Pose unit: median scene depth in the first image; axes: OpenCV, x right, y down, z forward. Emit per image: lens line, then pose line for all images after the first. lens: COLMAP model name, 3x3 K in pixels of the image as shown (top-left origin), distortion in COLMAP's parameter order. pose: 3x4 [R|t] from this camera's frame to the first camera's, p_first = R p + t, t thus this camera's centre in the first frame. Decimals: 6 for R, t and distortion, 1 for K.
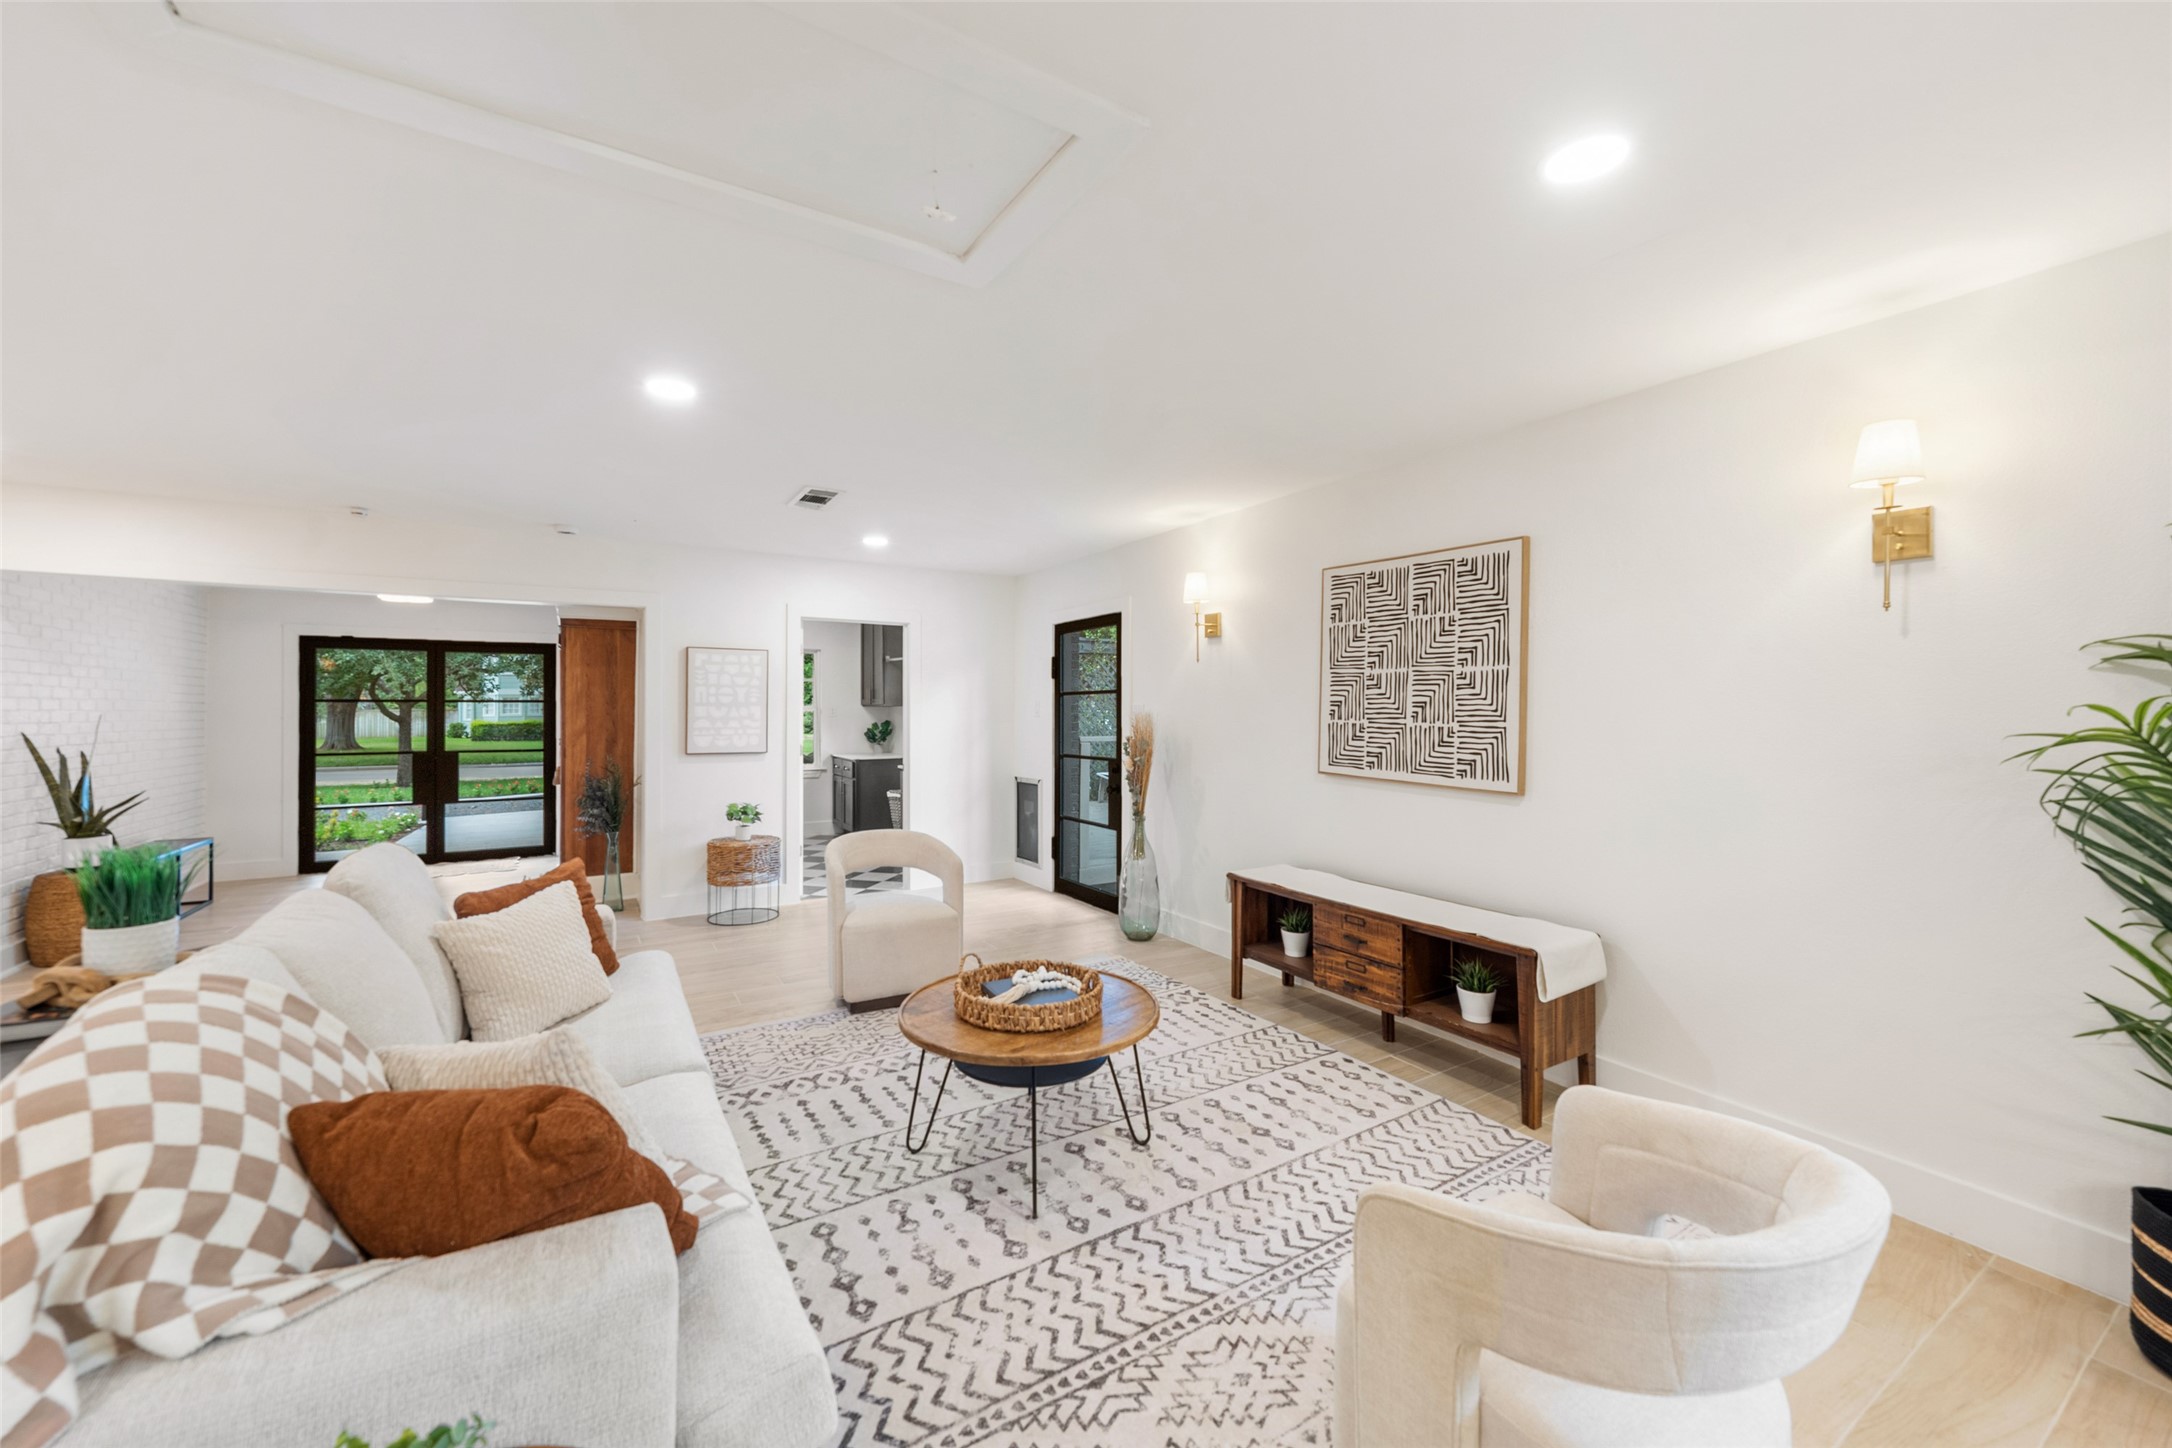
lens RADIAL K [[830.4, 0, 1080.2], [0, 830.4, 704.8], [0, 0, 1]] dist [0.003029, -0.000073]
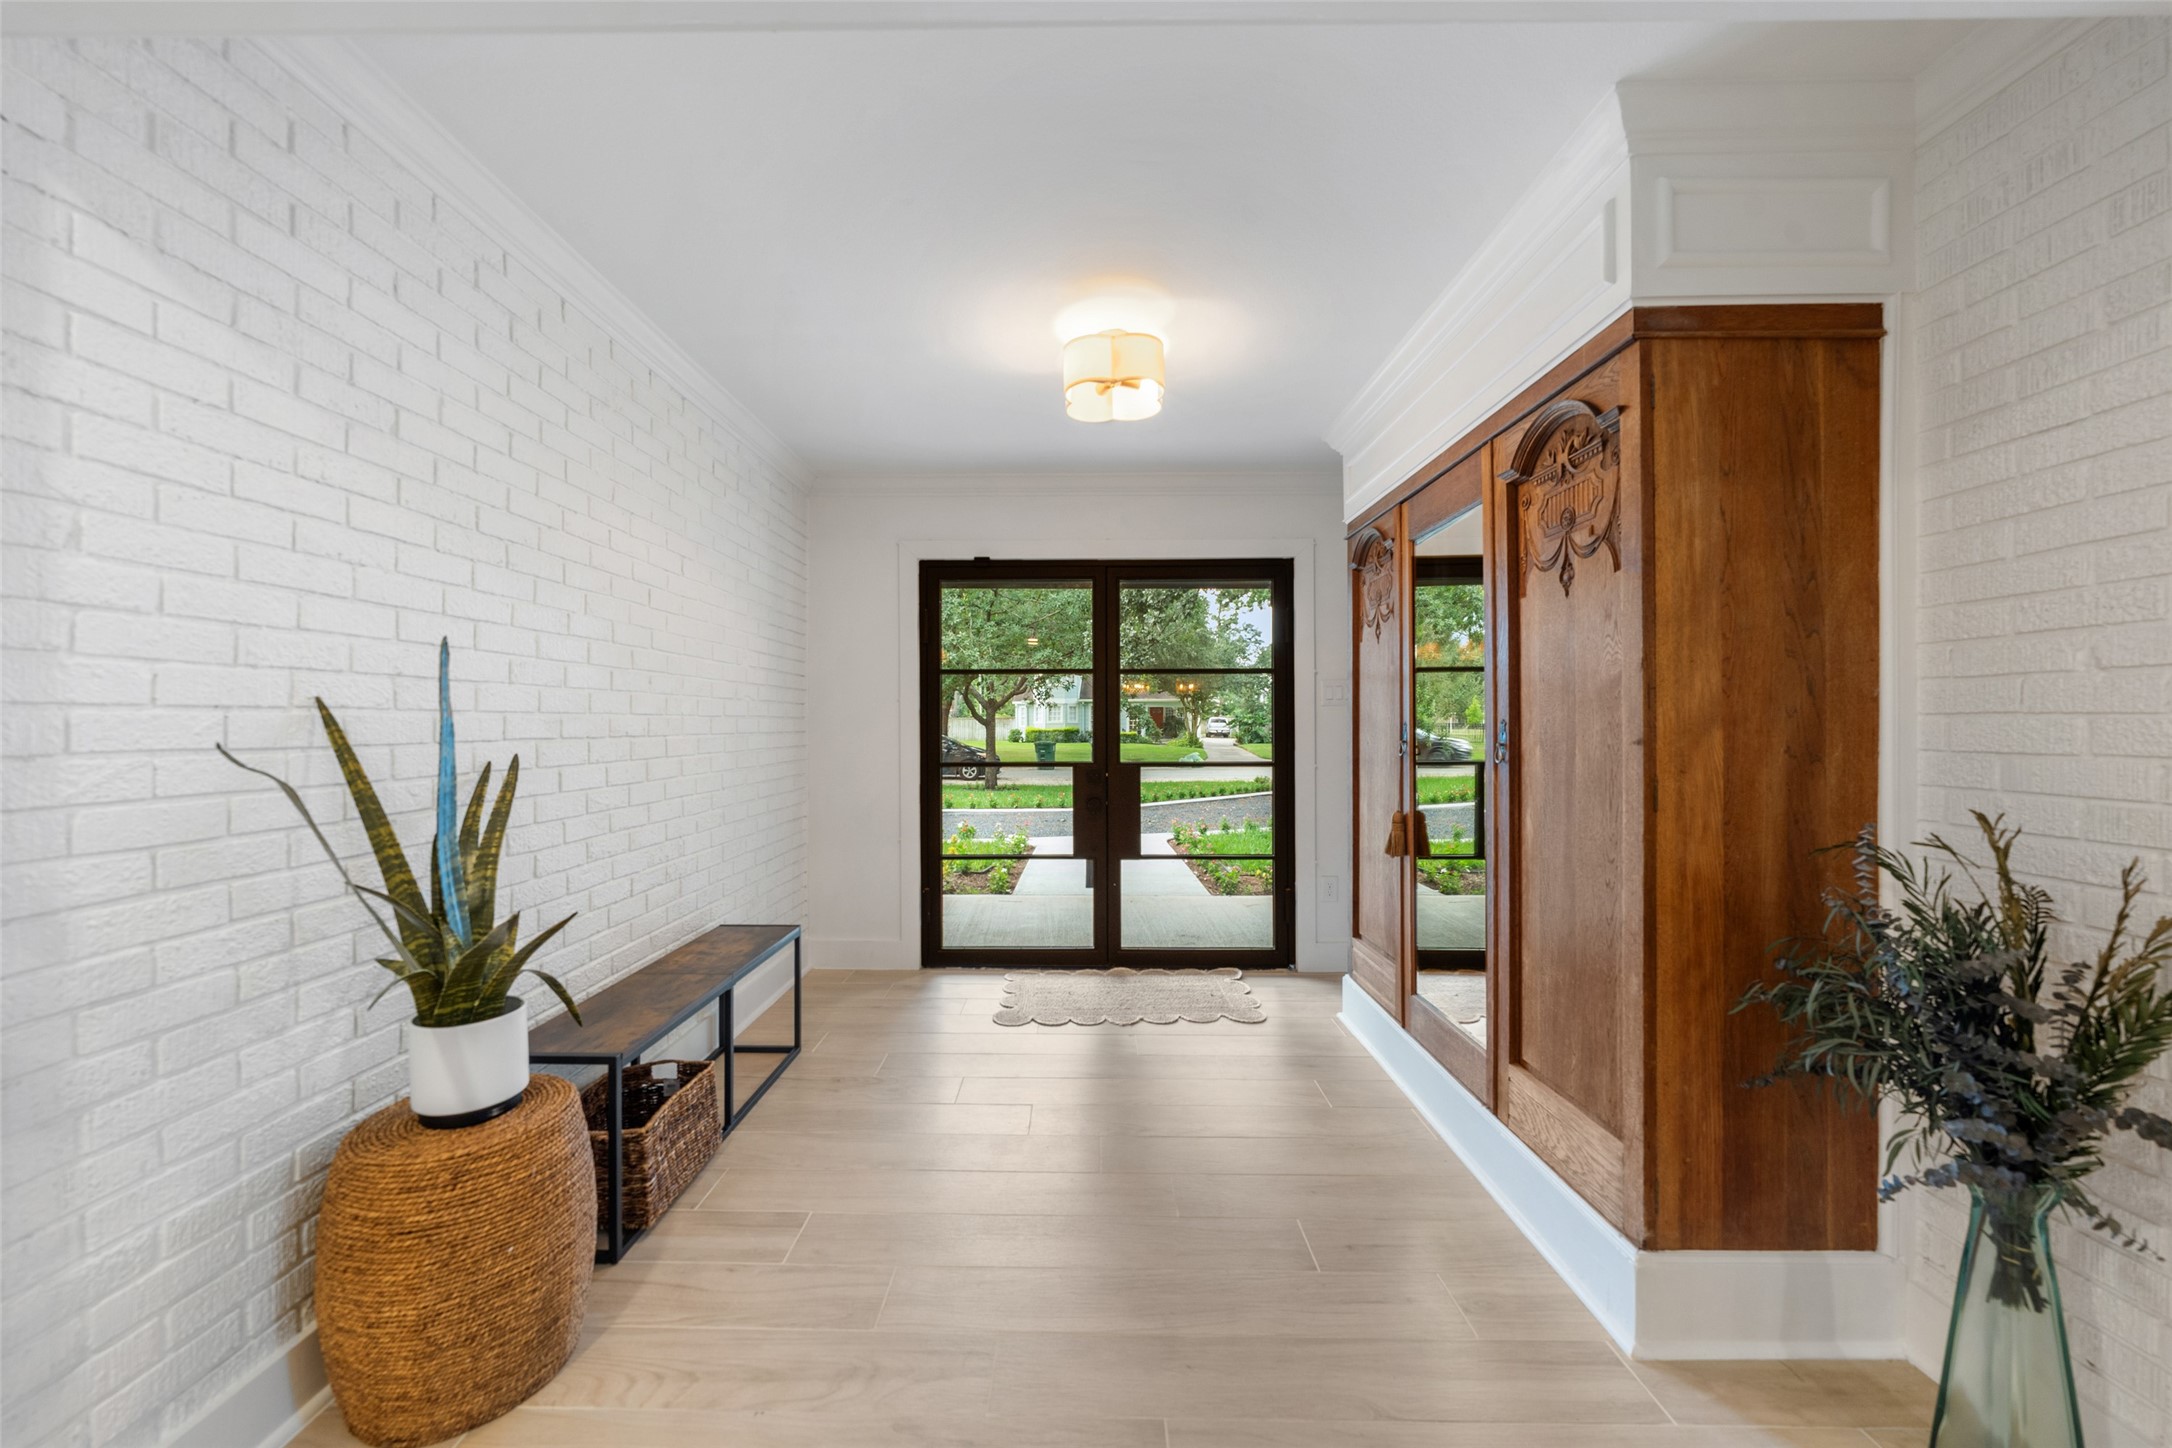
lens RADIAL K [[782.5, 0, 1091.5], [0, 782.5, 736.5], [0, 0, 1]] dist [-0.005095, 0.000241]
pose [[0.864842, 0.010755, -0.501928, -0.686218], [0.001630, 0.999705, 0.024229, 0.033823], [0.502041, -0.021773, 0.864570, 0.719409]]
